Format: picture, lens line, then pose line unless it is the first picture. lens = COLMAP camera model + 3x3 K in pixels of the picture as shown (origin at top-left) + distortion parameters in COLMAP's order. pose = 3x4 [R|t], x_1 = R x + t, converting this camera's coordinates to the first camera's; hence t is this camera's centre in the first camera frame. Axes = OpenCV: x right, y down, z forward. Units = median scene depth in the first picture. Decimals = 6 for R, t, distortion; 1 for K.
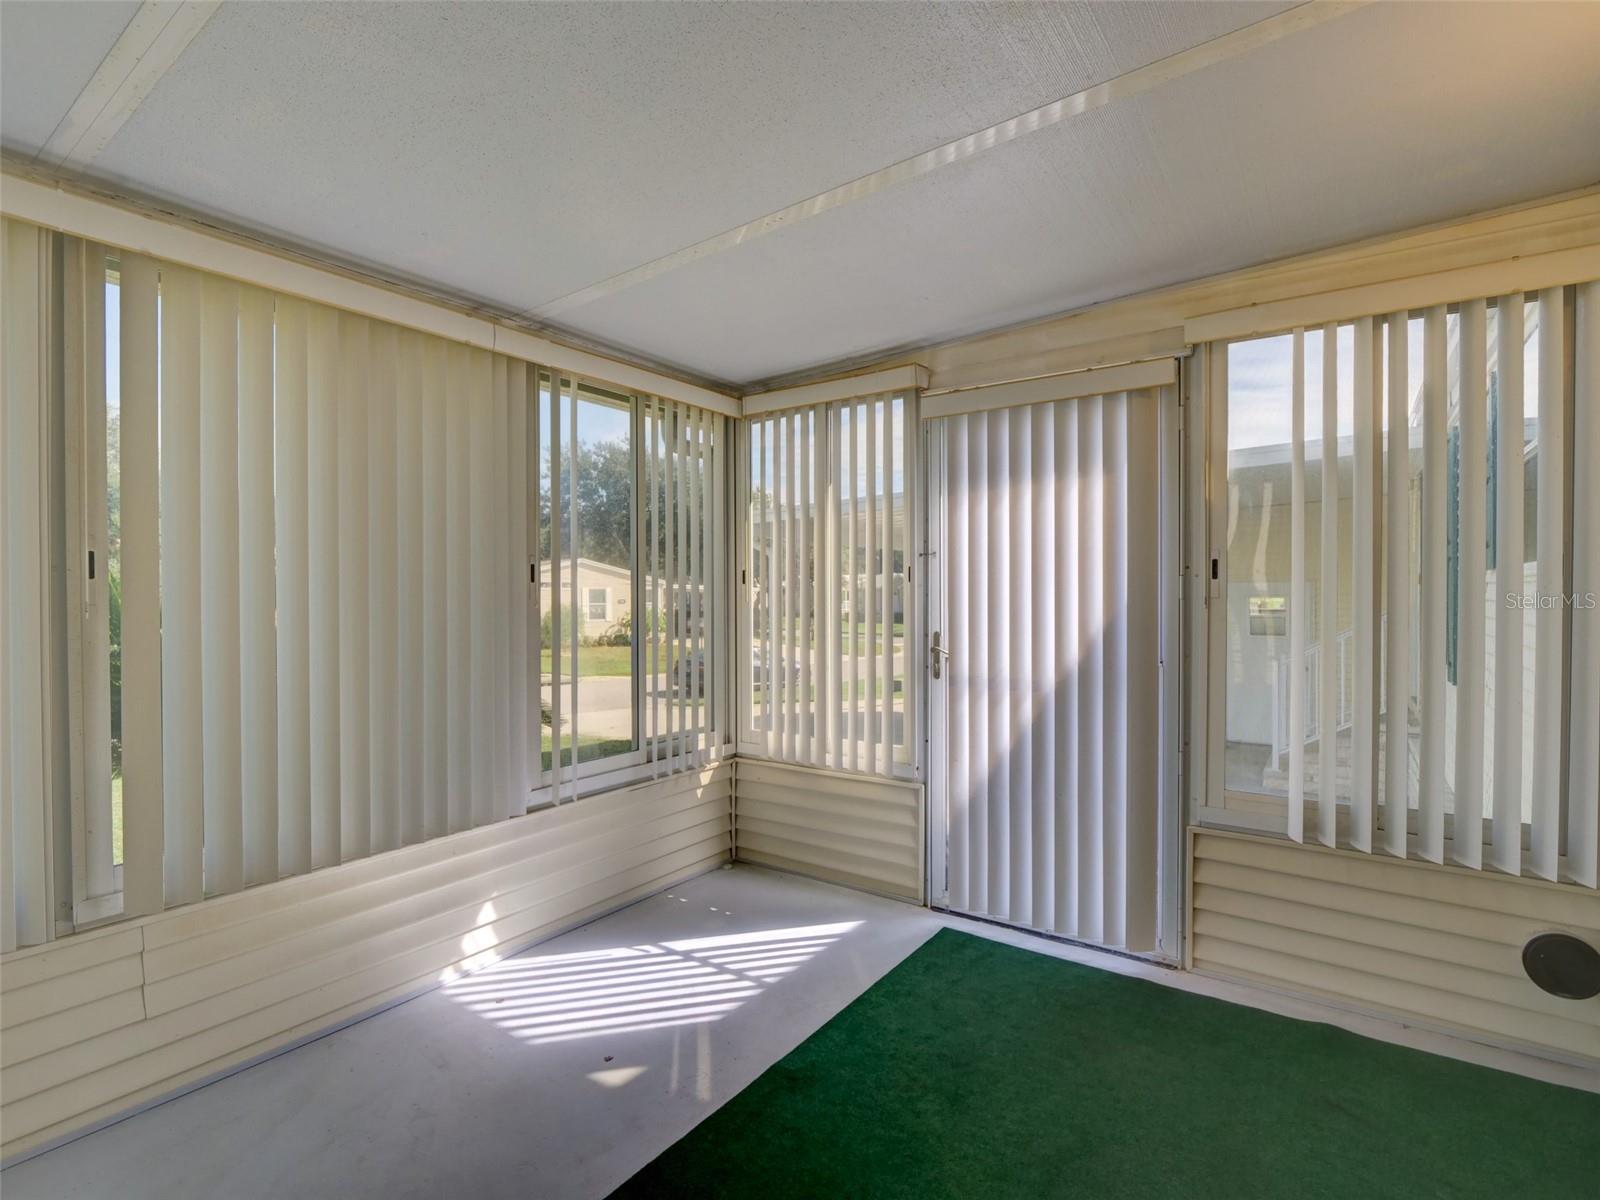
lens RADIAL K [[780.4, 0, 798.9], [0, 780.4, 598.9], [0, 0, 1]] dist [-0.011543, -0.001011]
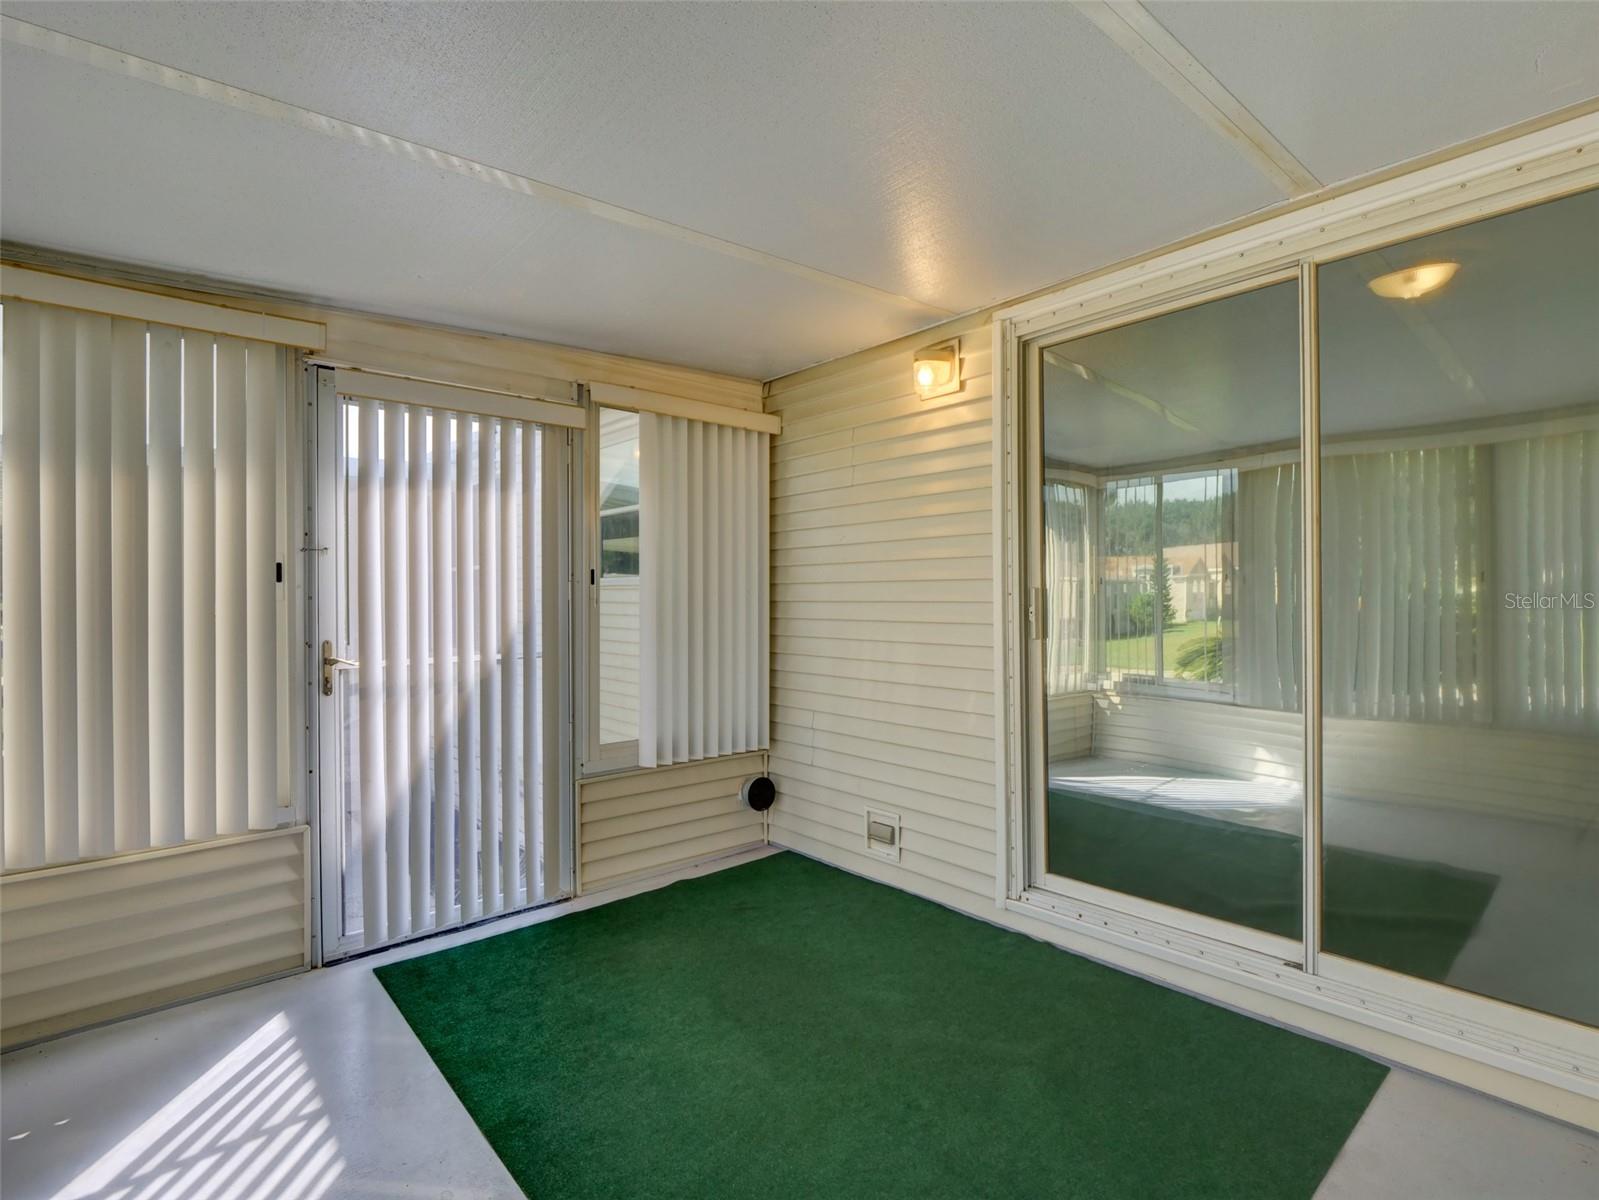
lens RADIAL K [[780.0, 0, 797.6], [0, 780.0, 597.1], [0, 0, 1]] dist [-0.011543, -0.001011]
pose [[0.237688, -0.001529, 0.971340, -0.580510], [0.011736, 0.999930, -0.001298, 0.001907], [-0.971271, 0.011708, 0.237690, 0.321533]]
